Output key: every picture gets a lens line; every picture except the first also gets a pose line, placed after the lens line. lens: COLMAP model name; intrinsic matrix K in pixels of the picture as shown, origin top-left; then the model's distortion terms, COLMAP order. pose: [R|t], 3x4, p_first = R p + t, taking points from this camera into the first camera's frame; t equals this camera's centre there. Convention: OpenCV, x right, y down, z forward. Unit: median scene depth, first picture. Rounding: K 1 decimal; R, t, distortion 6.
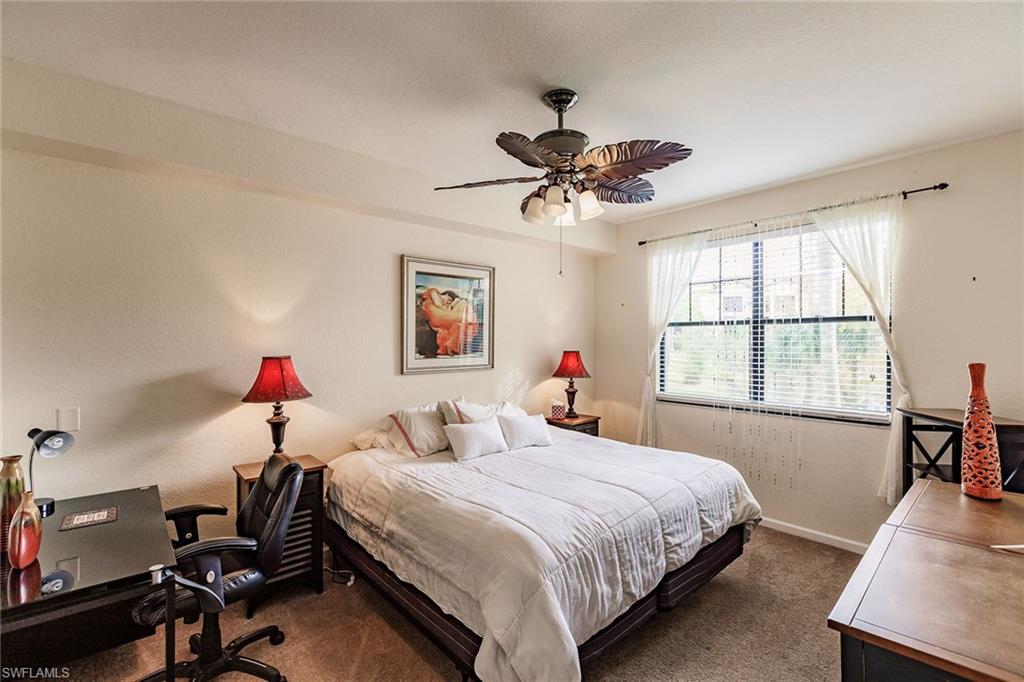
lens RADIAL K [[455.0, 0, 515.4], [0, 455.0, 337.1], [0, 0, 1]] dist [-0.001930, -0.000434]
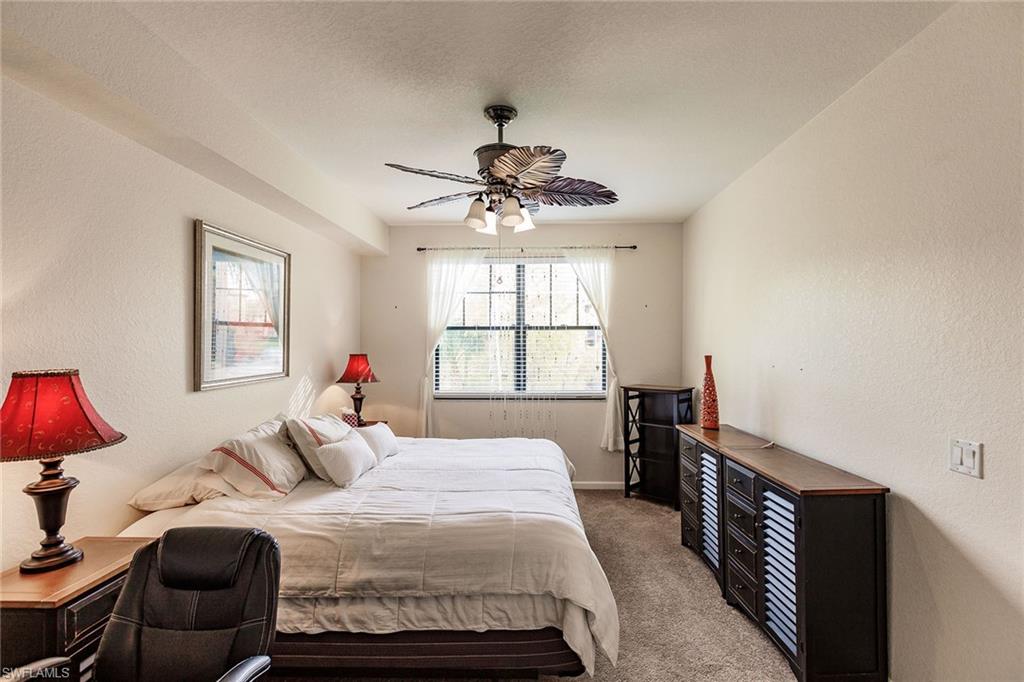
lens RADIAL K [[457.4, 0, 511.7], [0, 457.4, 343.8], [0, 0, 1]] dist [0.002617, 0.000614]
pose [[0.678553, -0.001159, 0.734551, -0.472527], [-0.005330, 0.999965, 0.006502, 0.002024], [-0.734533, -0.008327, 0.678522, 0.183504]]
